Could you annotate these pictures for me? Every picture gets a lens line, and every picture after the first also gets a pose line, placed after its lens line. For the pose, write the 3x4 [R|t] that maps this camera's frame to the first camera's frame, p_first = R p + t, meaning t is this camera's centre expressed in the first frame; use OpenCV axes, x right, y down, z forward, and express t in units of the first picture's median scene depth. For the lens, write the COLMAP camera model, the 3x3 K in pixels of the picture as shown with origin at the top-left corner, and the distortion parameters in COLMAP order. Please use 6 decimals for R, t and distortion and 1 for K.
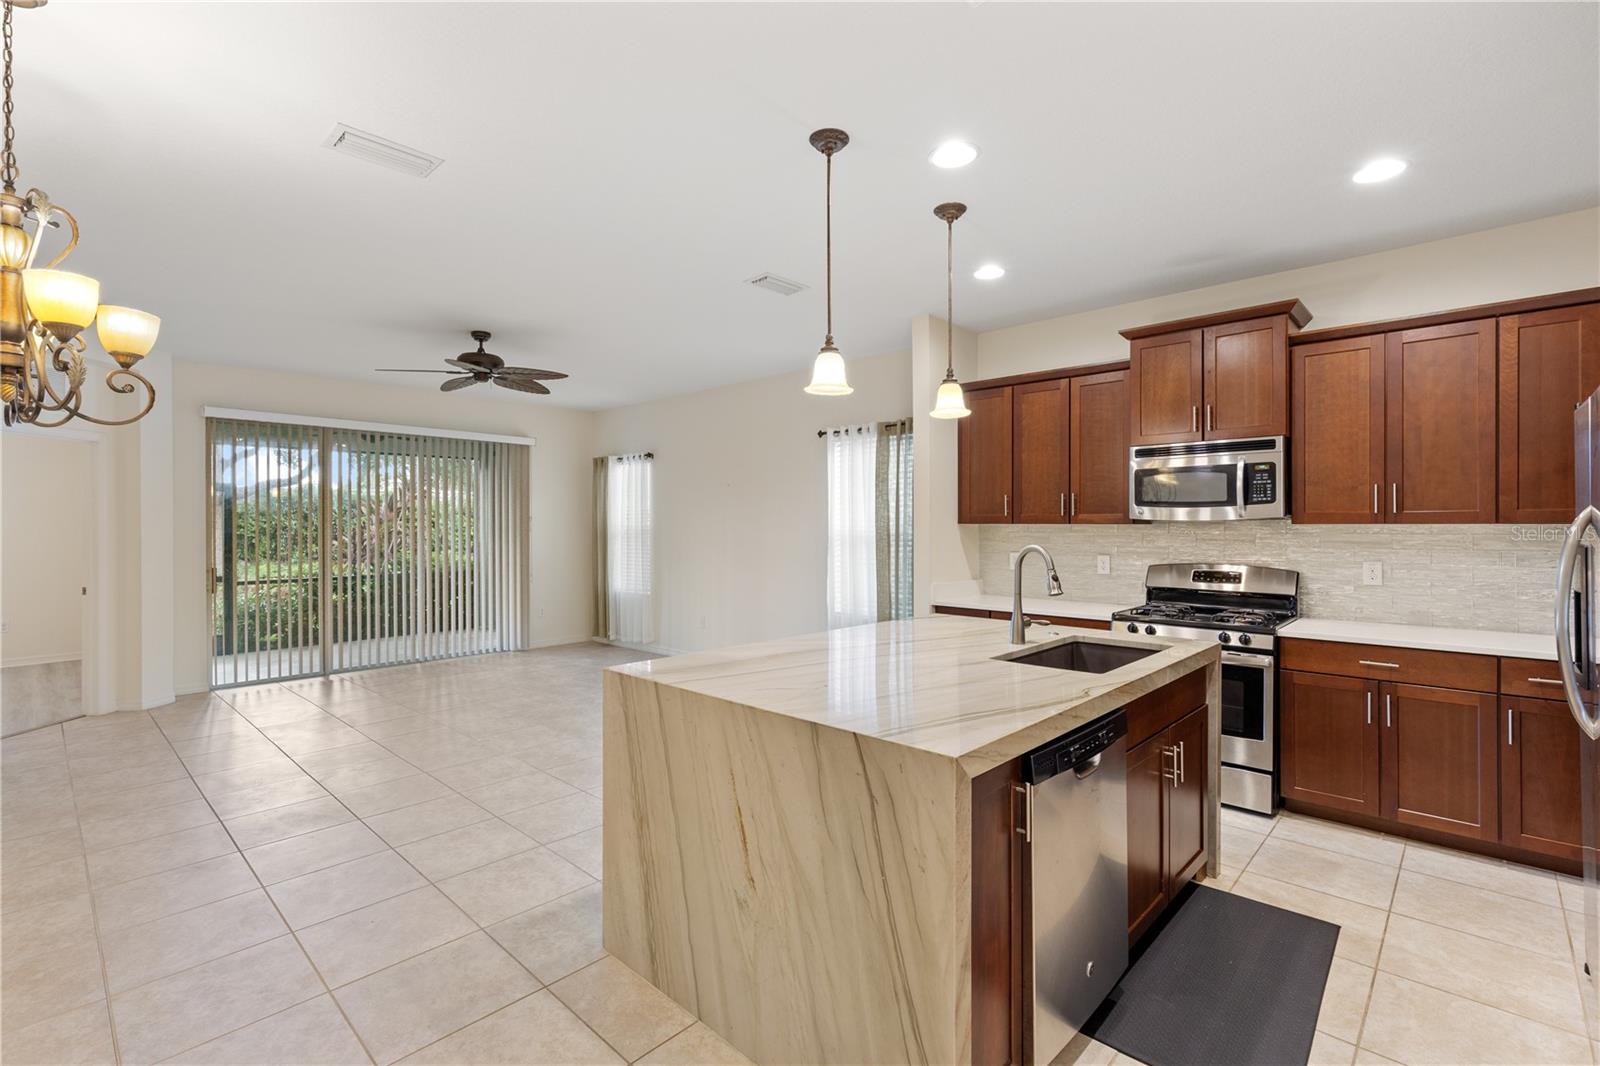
lens RADIAL K [[719.9, 0, 799.7], [0, 719.9, 526.1], [0, 0, 1]] dist [0.006915, -0.002075]
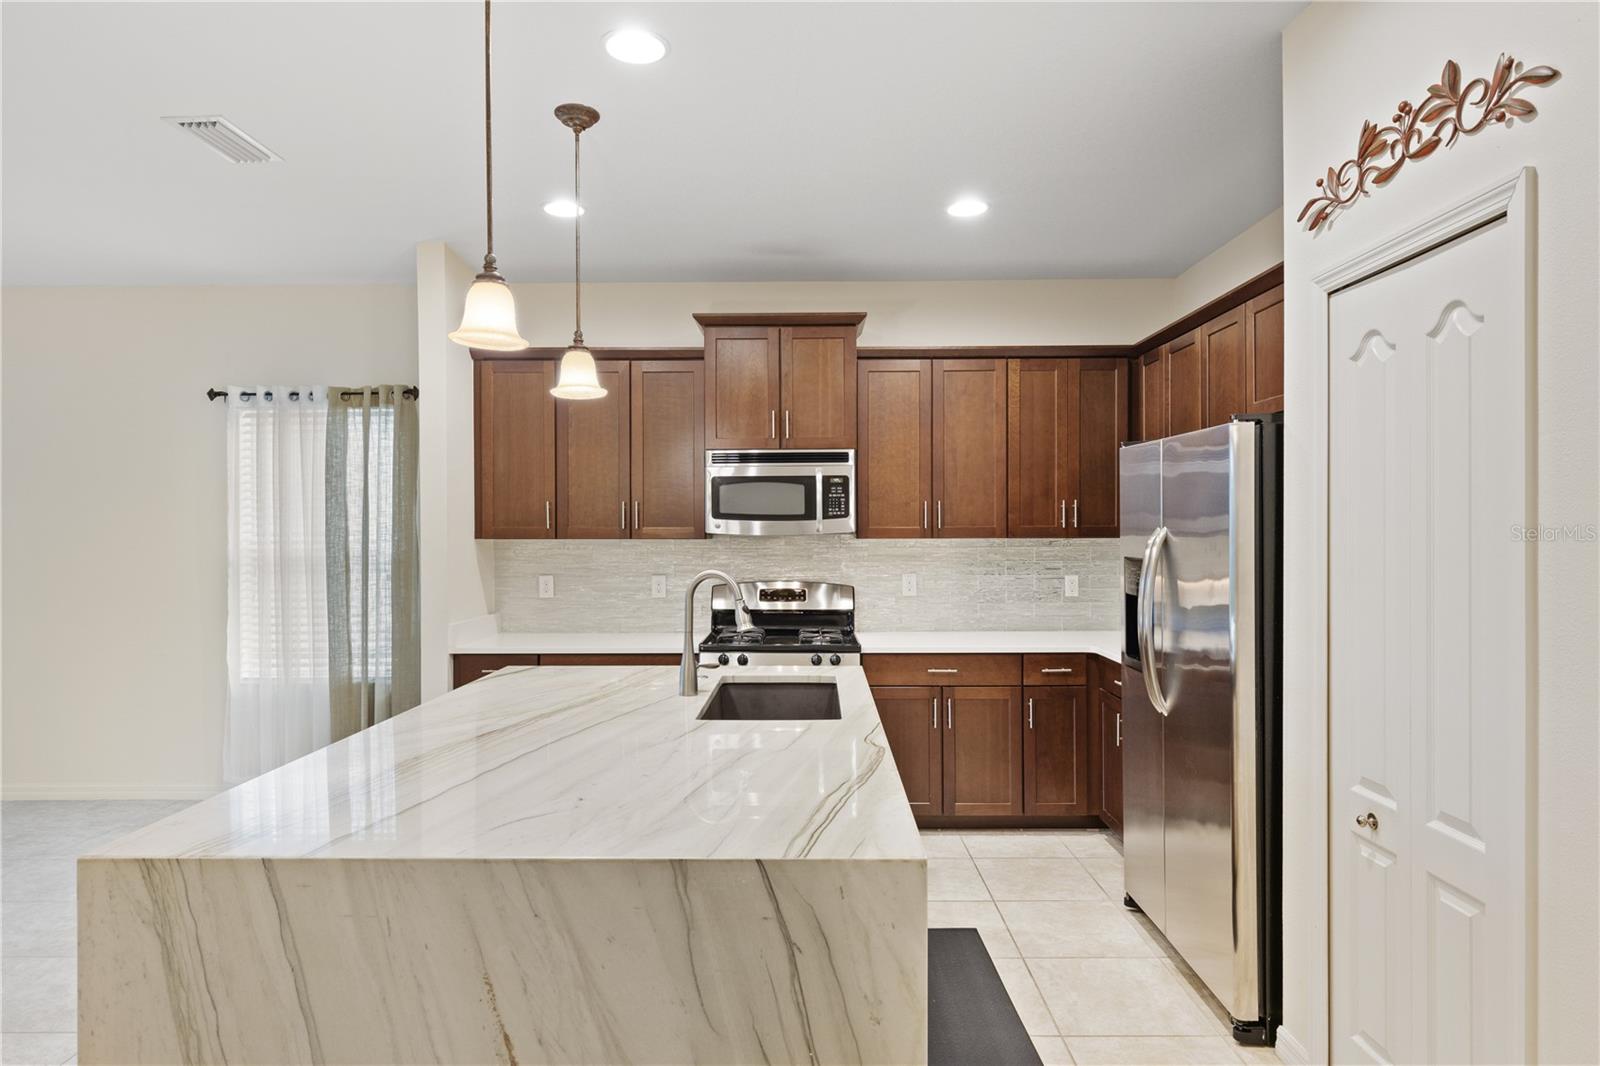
lens RADIAL K [[892.0, 0, 794.8], [0, 892.0, 535.6], [0, 0, 1]] dist [0.006137, 0.000215]
pose [[0.736235, -0.004416, 0.676711, -0.223496], [0.003867, 0.999990, 0.002319, -0.010909], [-0.676715, 0.000909, 0.736245, 0.165984]]
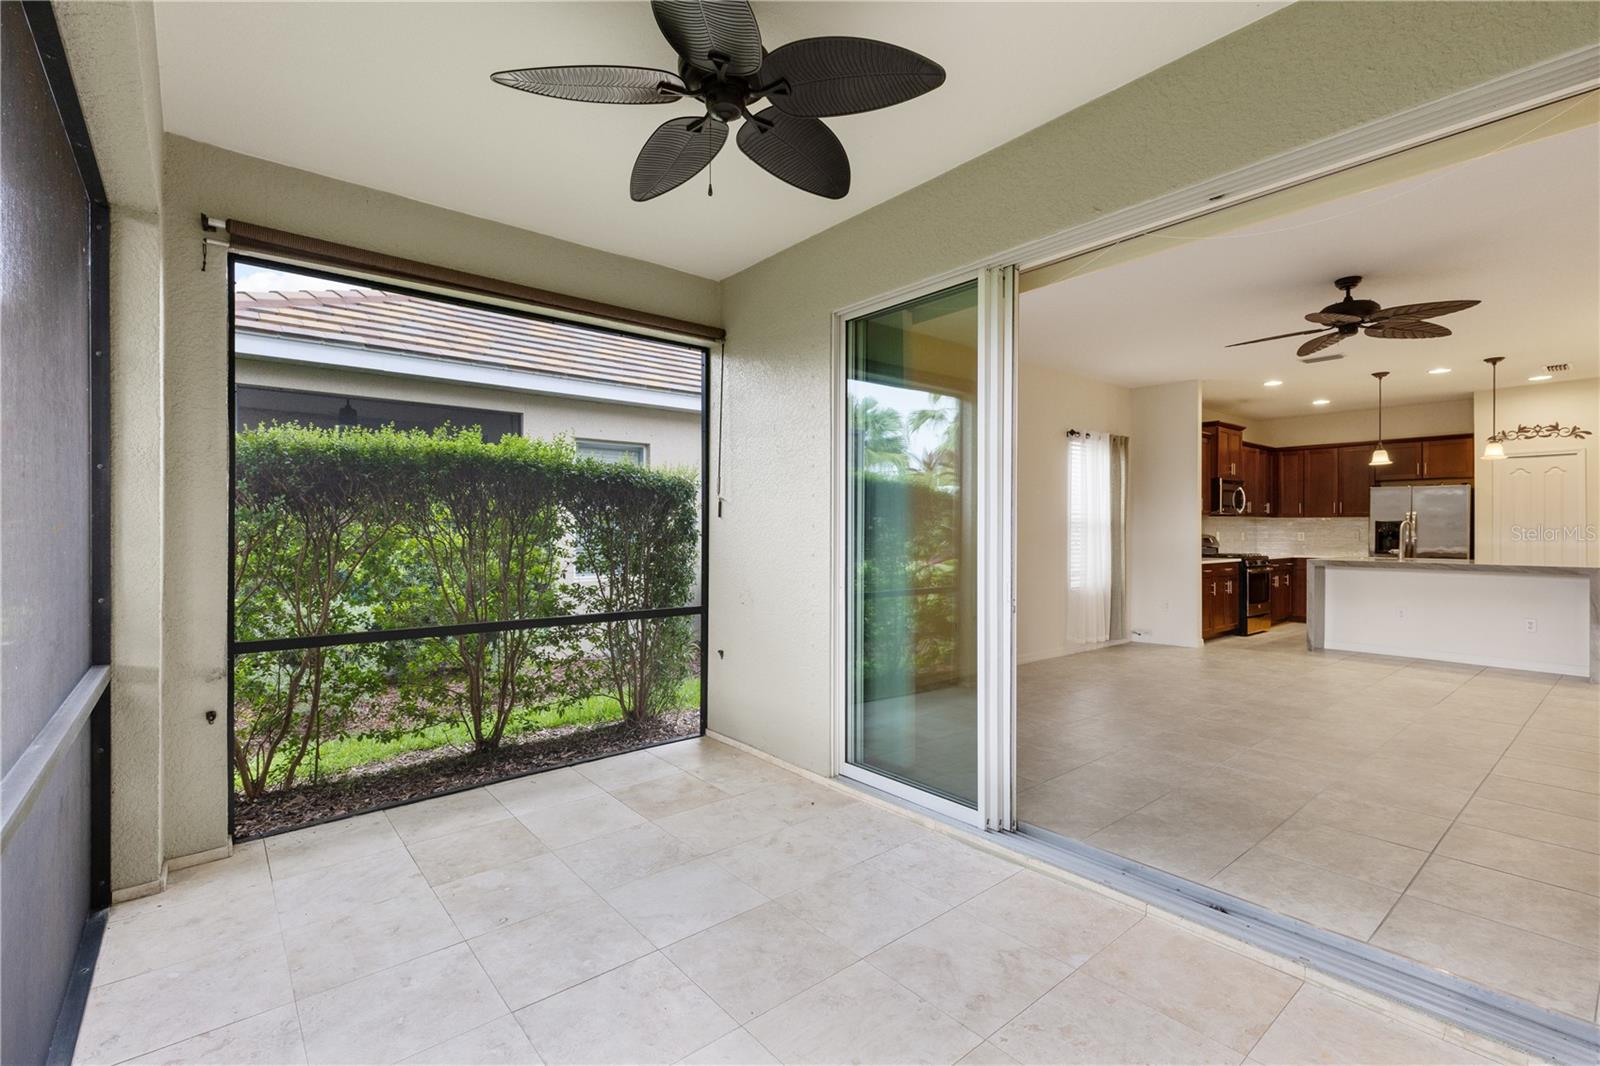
lens RADIAL K [[719.9, 0, 797.6], [0, 719.9, 528.0], [0, 0, 1]] dist [0.006915, -0.002075]
pose [[0.121468, 0.006107, 0.992577, -2.059108], [0.001286, 0.999979, -0.006310, 0.053341], [-0.992595, 0.002043, 0.121457, 2.313929]]
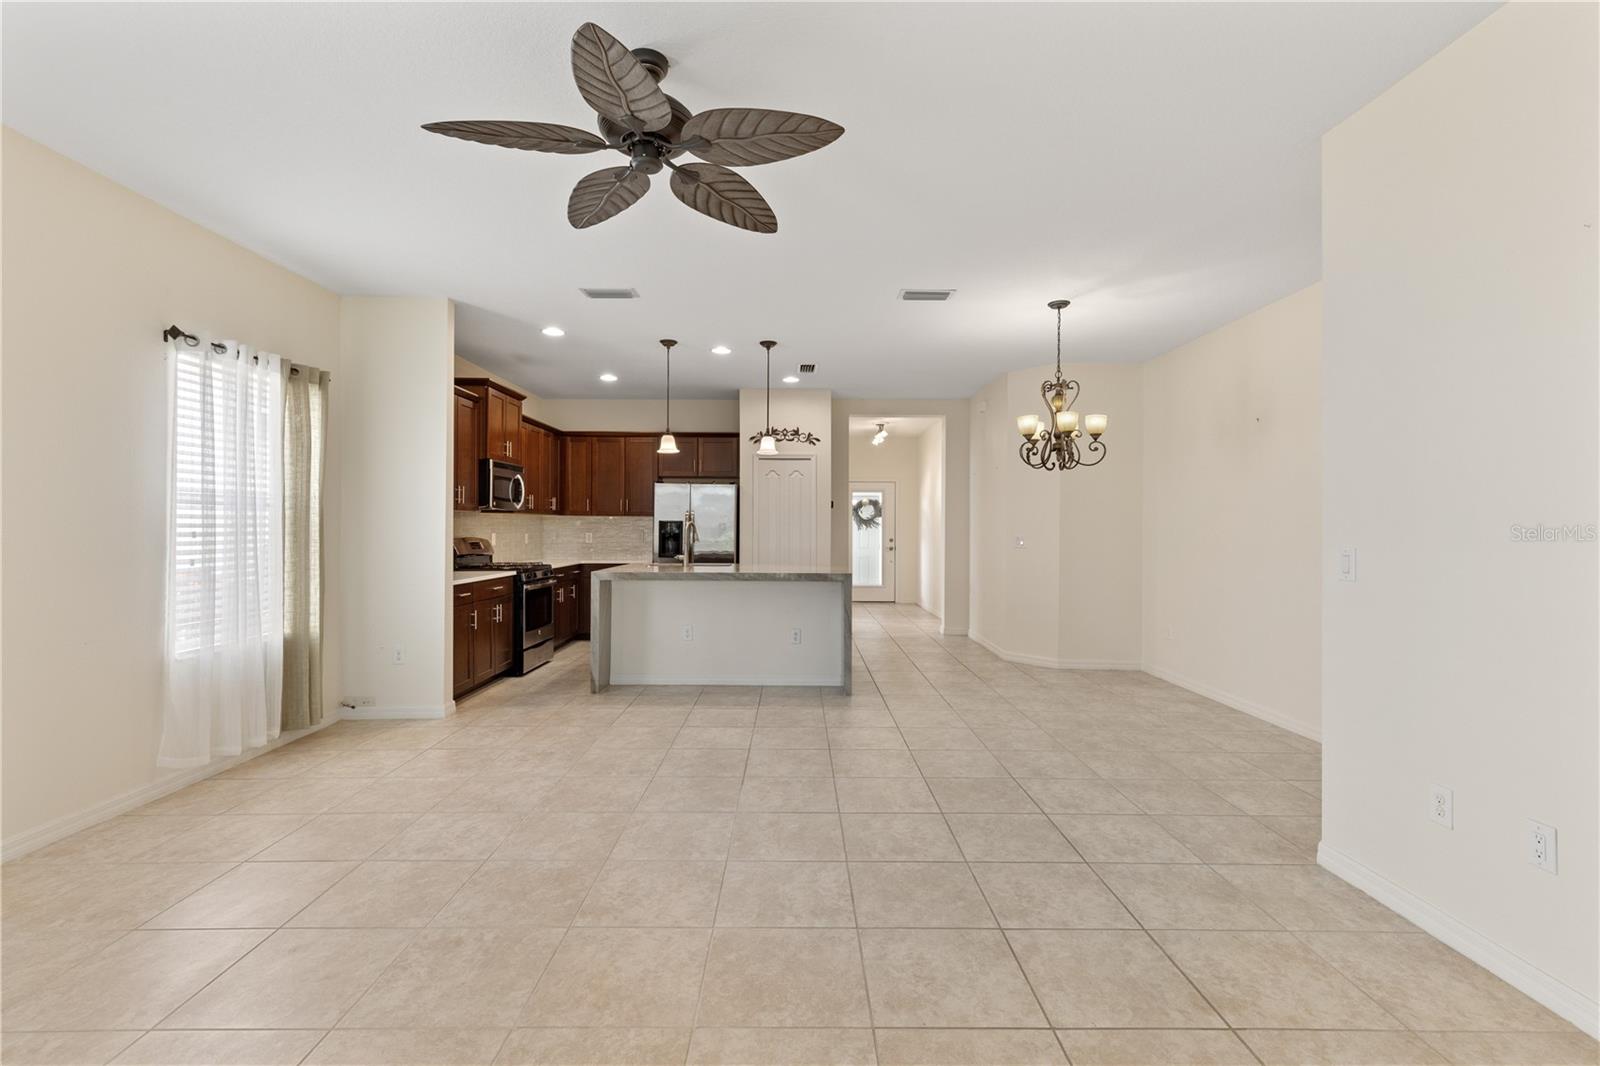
lens RADIAL K [[719.9, 0, 797.3], [0, 719.9, 527.4], [0, 0, 1]] dist [0.006915, -0.002075]
pose [[-0.688049, 0.000027, 0.725665, -1.243698], [0.000302, 1.000000, 0.000250, 0.035622], [-0.725665, 0.000391, -0.688048, 1.853164]]
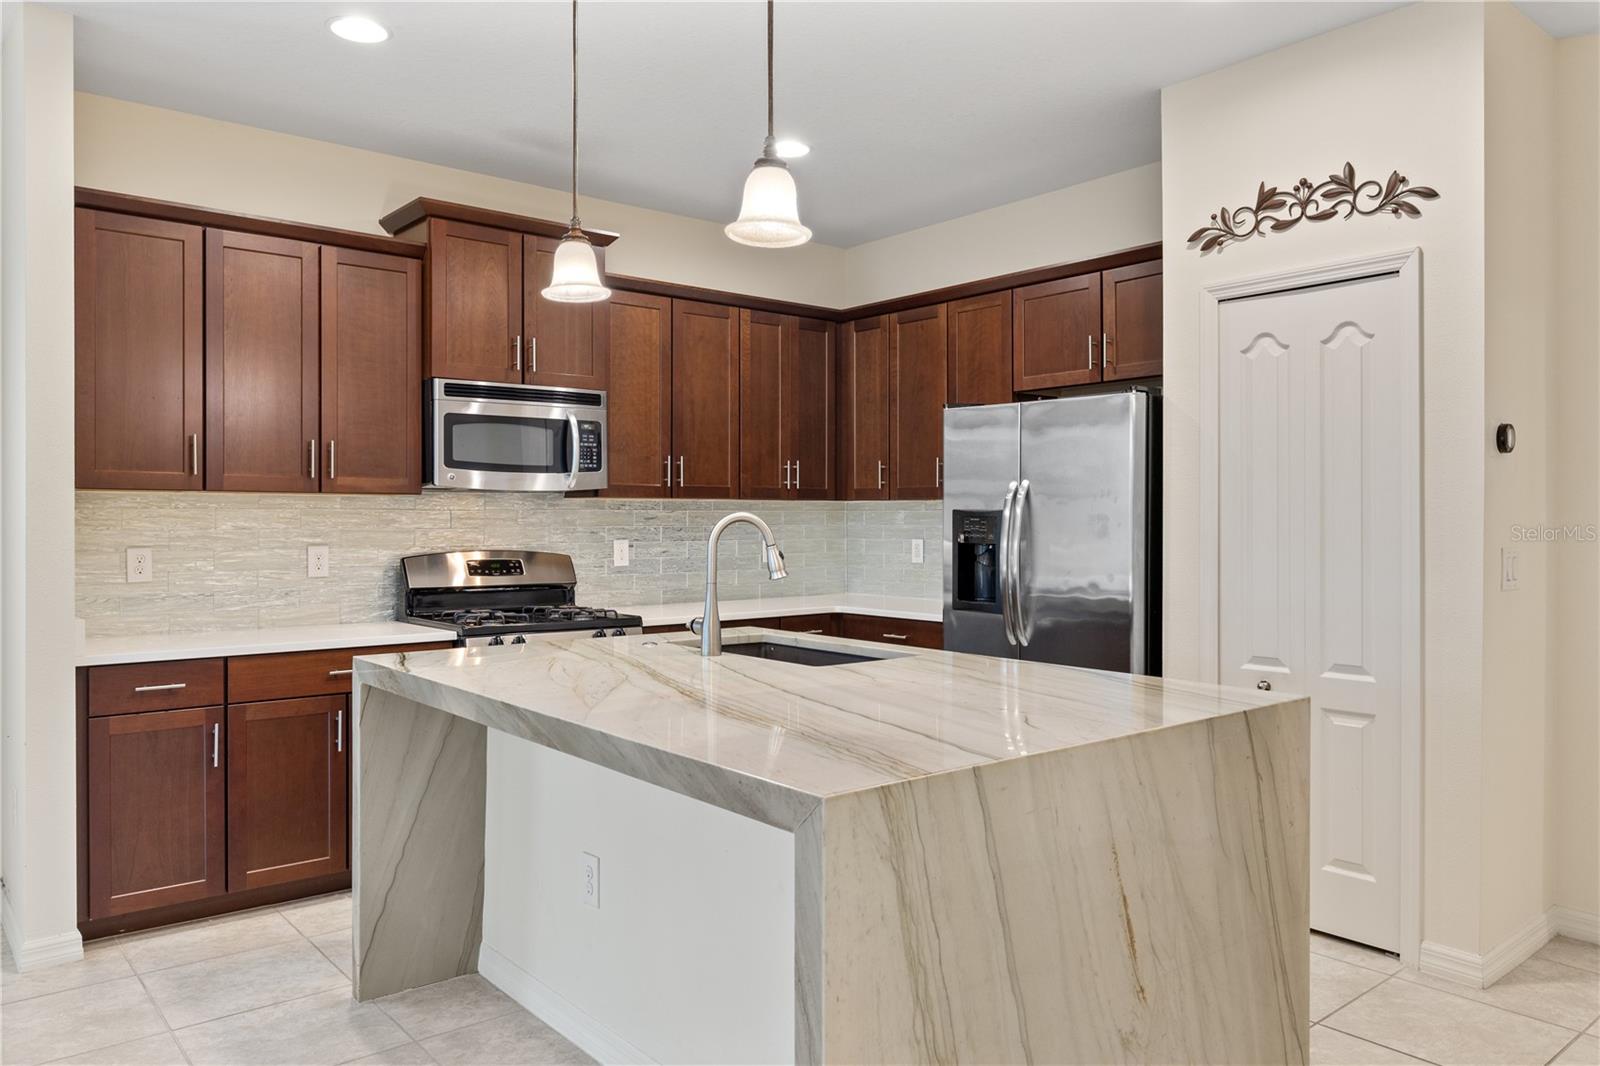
lens RADIAL K [[1118.4, 0, 795.0], [0, 1118.4, 523.5], [0, 0, 1]] dist [0.001114, 0.000730]
pose [[0.124962, -0.000755, 0.992161, -0.618856], [0.003302, 0.999994, 0.000345, 0.029759], [-0.992156, 0.003233, 0.124964, 0.645666]]
